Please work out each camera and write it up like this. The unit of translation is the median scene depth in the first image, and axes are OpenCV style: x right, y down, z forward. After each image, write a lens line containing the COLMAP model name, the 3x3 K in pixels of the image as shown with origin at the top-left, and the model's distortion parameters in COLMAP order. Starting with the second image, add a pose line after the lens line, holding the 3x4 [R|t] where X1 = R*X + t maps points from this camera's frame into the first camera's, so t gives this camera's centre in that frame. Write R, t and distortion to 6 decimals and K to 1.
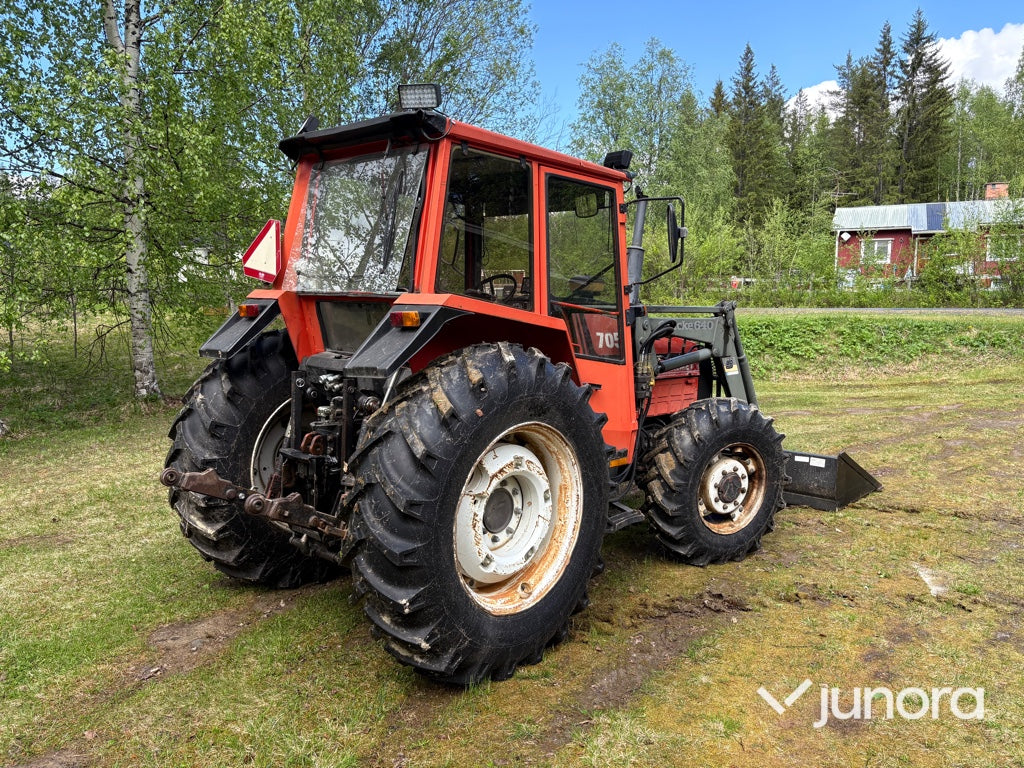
lens RADIAL K [[791.4, 0, 512.0], [0, 791.4, 384.0], [0, 0, 1]] dist [0.005682, -0.000960]
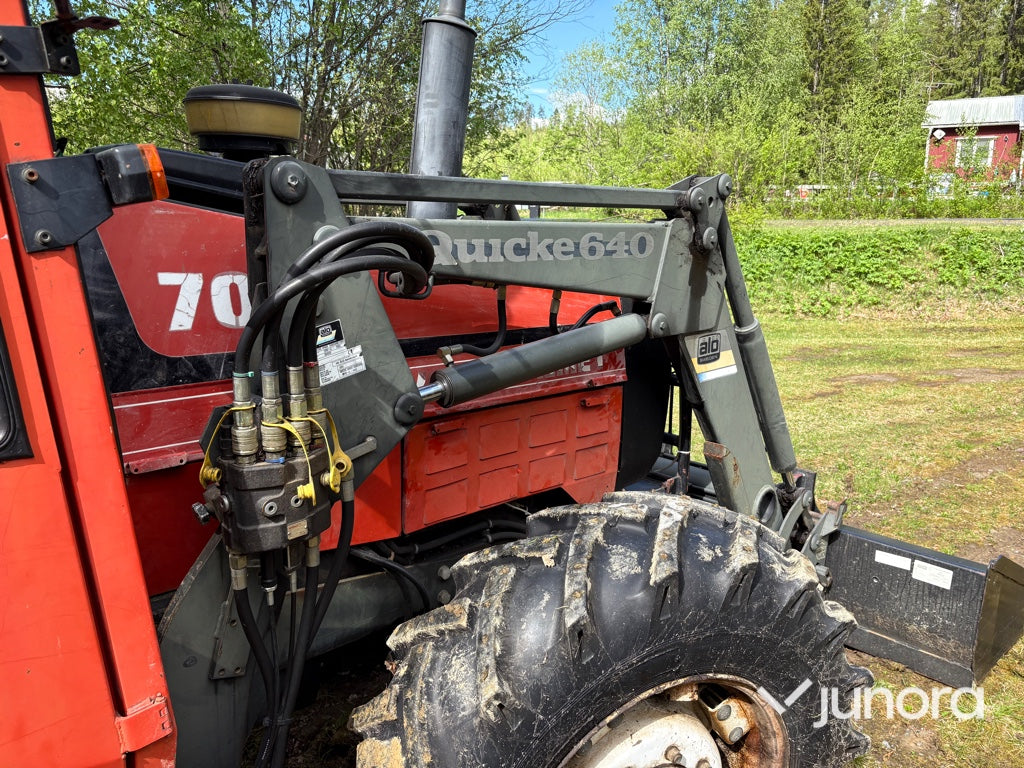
lens RADIAL K [[775.1, 0, 513.3], [0, 775.1, 393.4], [0, 0, 1]] dist [0.036416, -0.037241]
pose [[0.996864, 0.007945, -0.078738, 0.122399], [0.001238, 0.993260, 0.115899, -0.027553], [0.079128, -0.115633, 0.990135, 0.363780]]
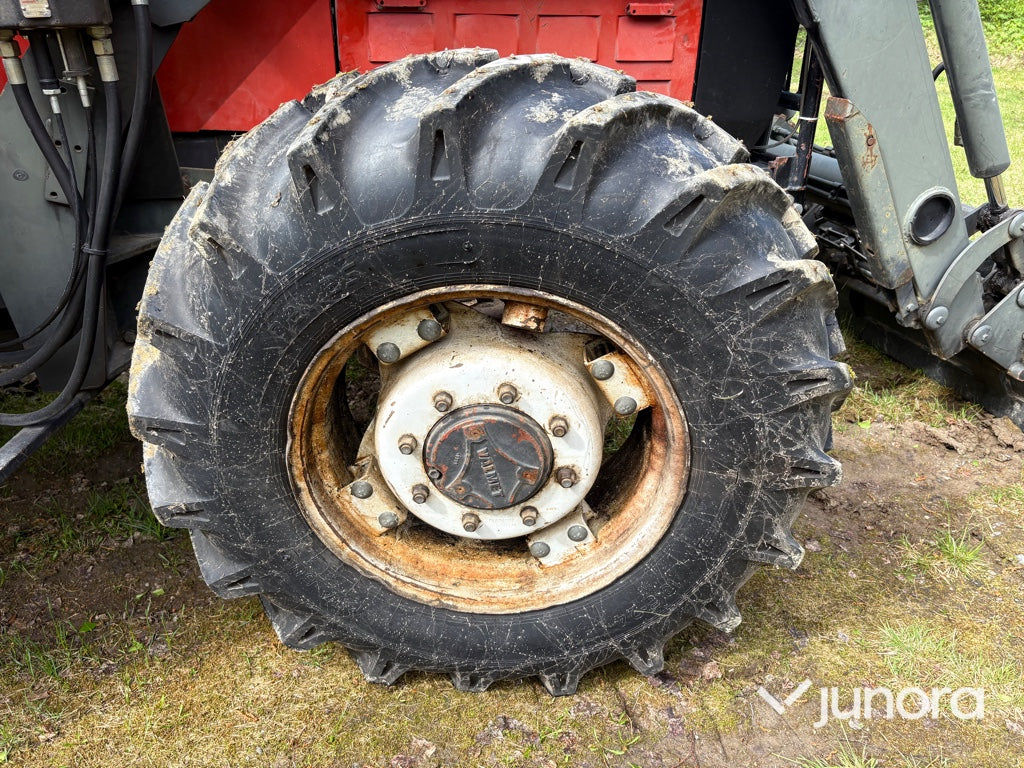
lens RADIAL K [[763.7, 0, 512.0], [0, 763.7, 384.0], [0, 0, 1]] dist [0.095636, -0.121976]
pose [[0.854816, 0.221784, -0.469150, 0.192466], [-0.042759, 0.931098, 0.362254, 0.012263], [0.517167, -0.289600, 0.805401, 0.410019]]
